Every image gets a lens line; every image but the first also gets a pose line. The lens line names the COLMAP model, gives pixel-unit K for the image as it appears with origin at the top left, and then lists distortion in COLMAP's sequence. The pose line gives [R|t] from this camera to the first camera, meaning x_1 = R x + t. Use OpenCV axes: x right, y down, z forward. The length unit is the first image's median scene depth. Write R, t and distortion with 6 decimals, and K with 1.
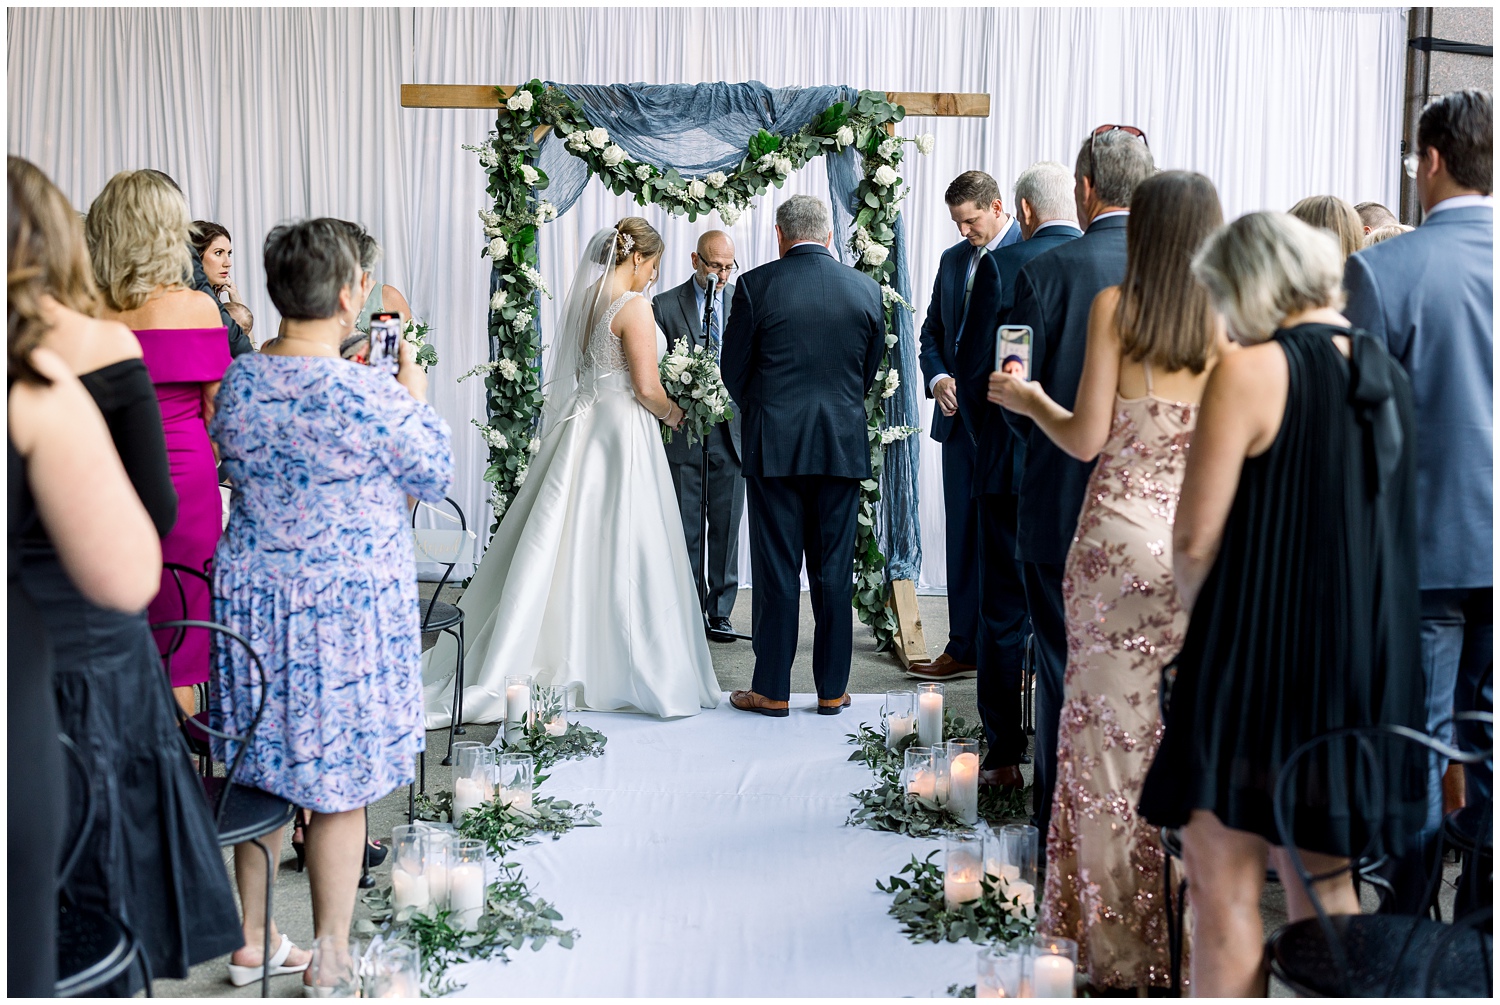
lens RADIAL K [[2211.3, 0, 750.0], [0, 2211.3, 502.5], [0, 0, 1]] dist [0.008904, 0.007399]
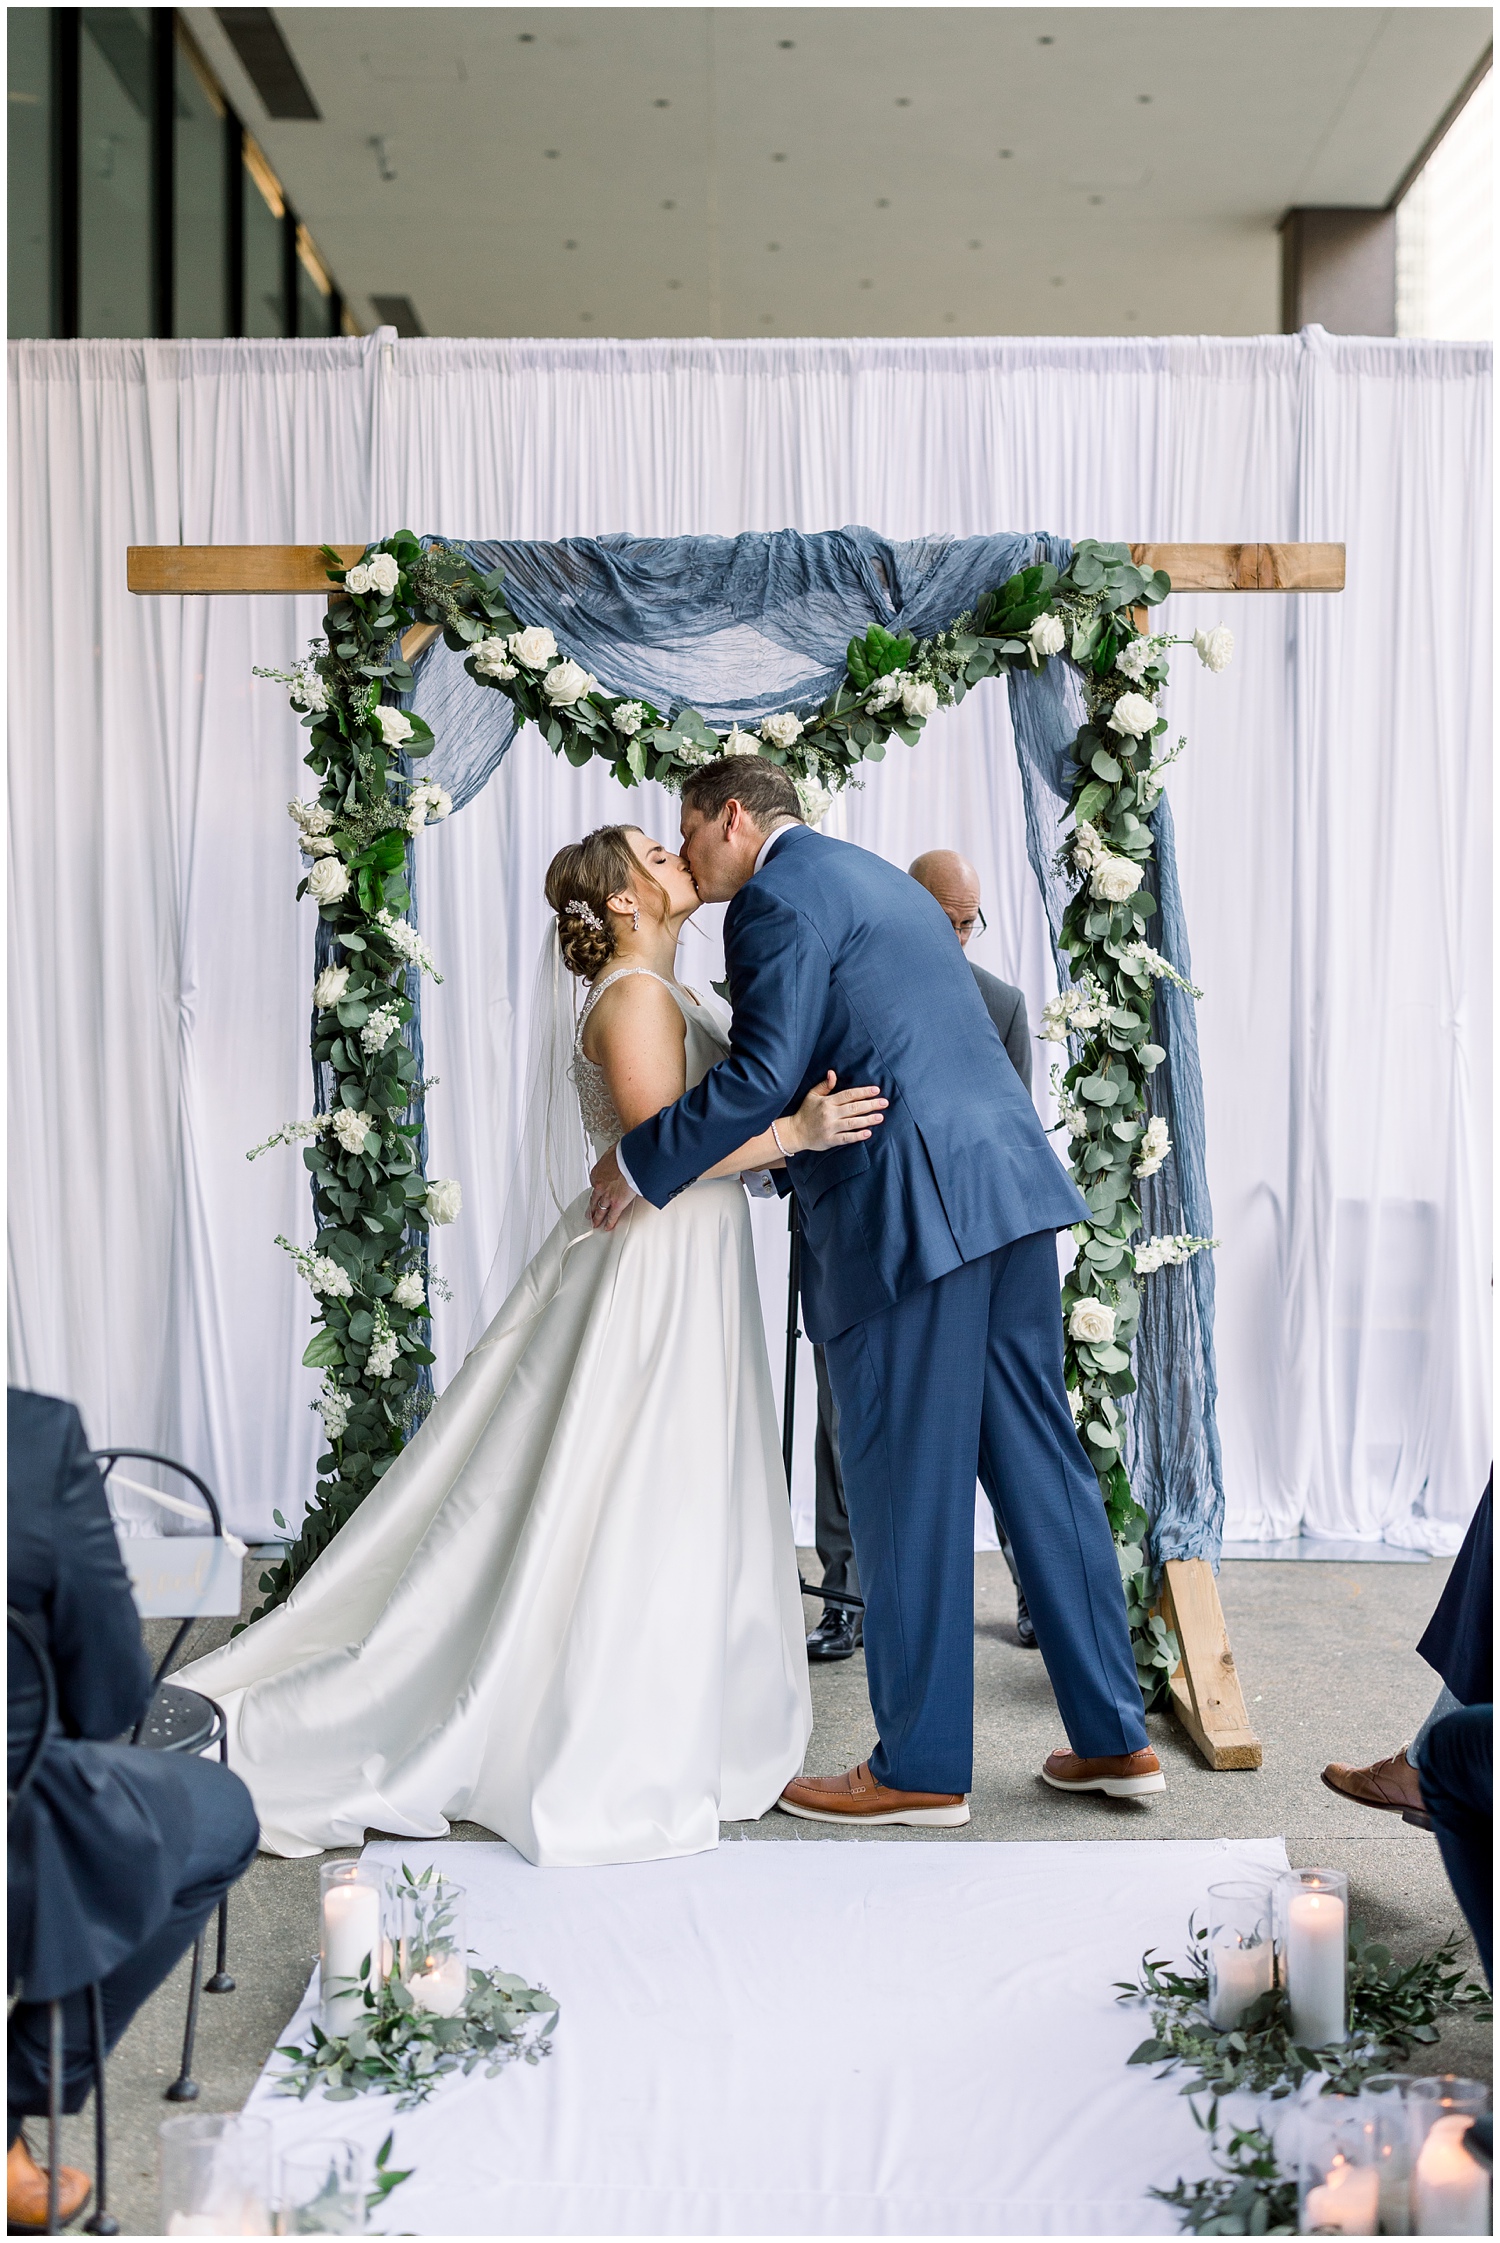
lens RADIAL K [[3782.8, 0, 752.5], [0, 3782.8, 1070.5], [0, 0, 1]] dist [0.023462, 0.037571]
pose [[0.999706, -0.016338, -0.017897, -0.007894], [0.015175, 0.997881, -0.063269, -0.019968], [0.018893, 0.062978, 0.997836, 0.182704]]
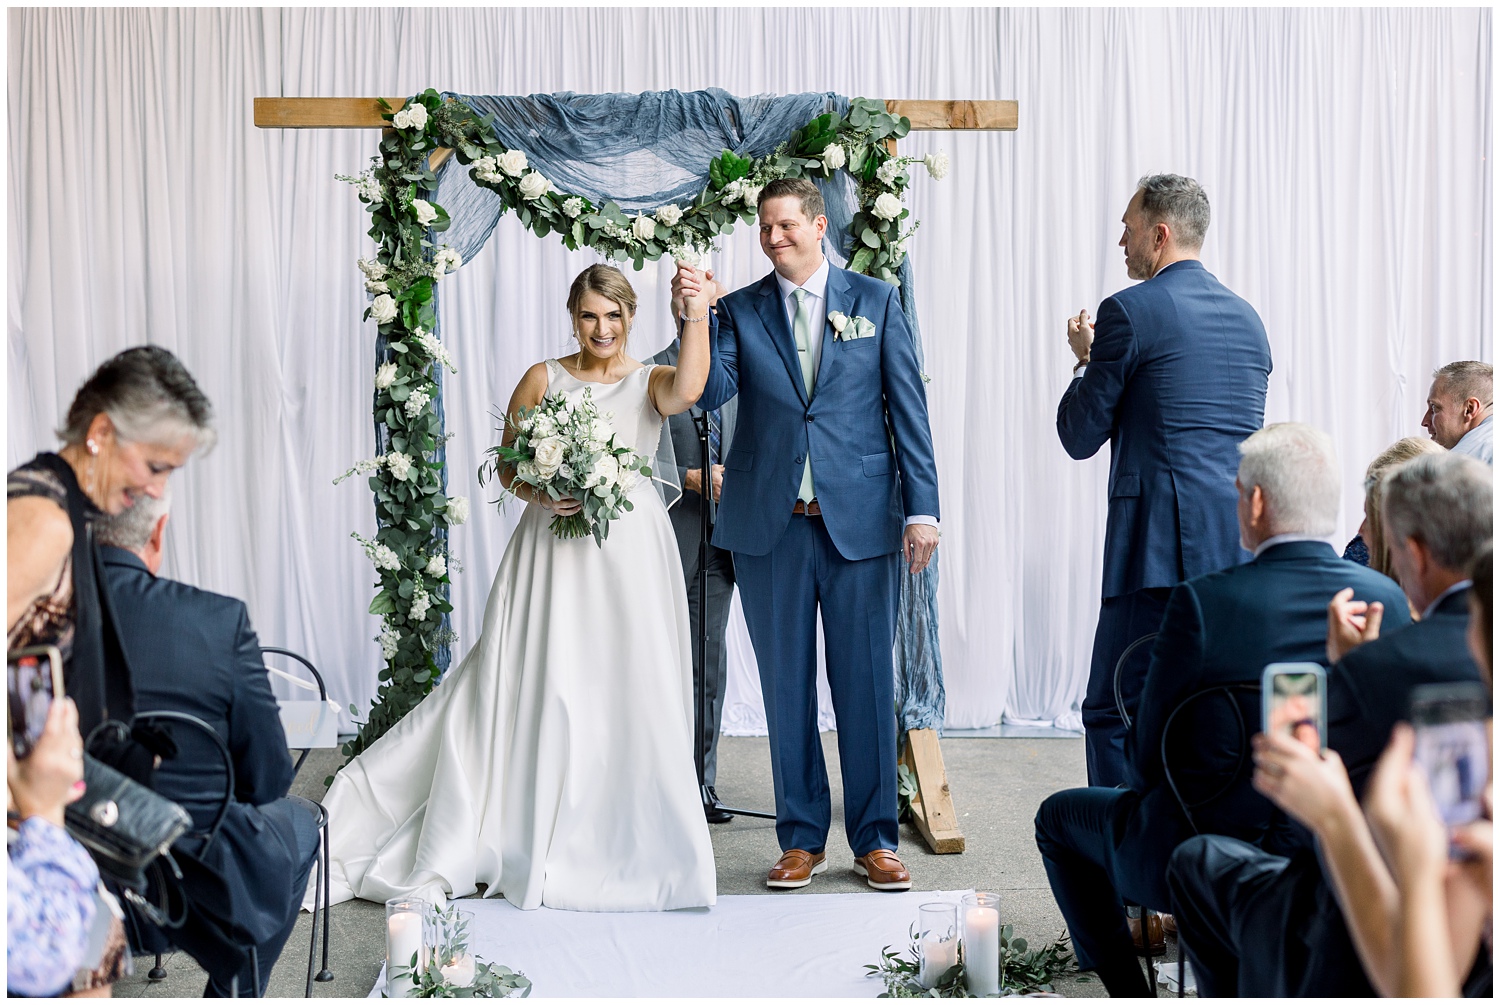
lens RADIAL K [[2529.7, 0, 834.8], [0, 2529.7, 470.6], [0, 0, 1]] dist [0.023462, 0.037571]
pose [[0.998573, -0.020203, 0.049440, -0.002760], [0.022695, 0.998473, -0.050373, -0.011188], [-0.048347, 0.051423, 0.997506, 0.121201]]
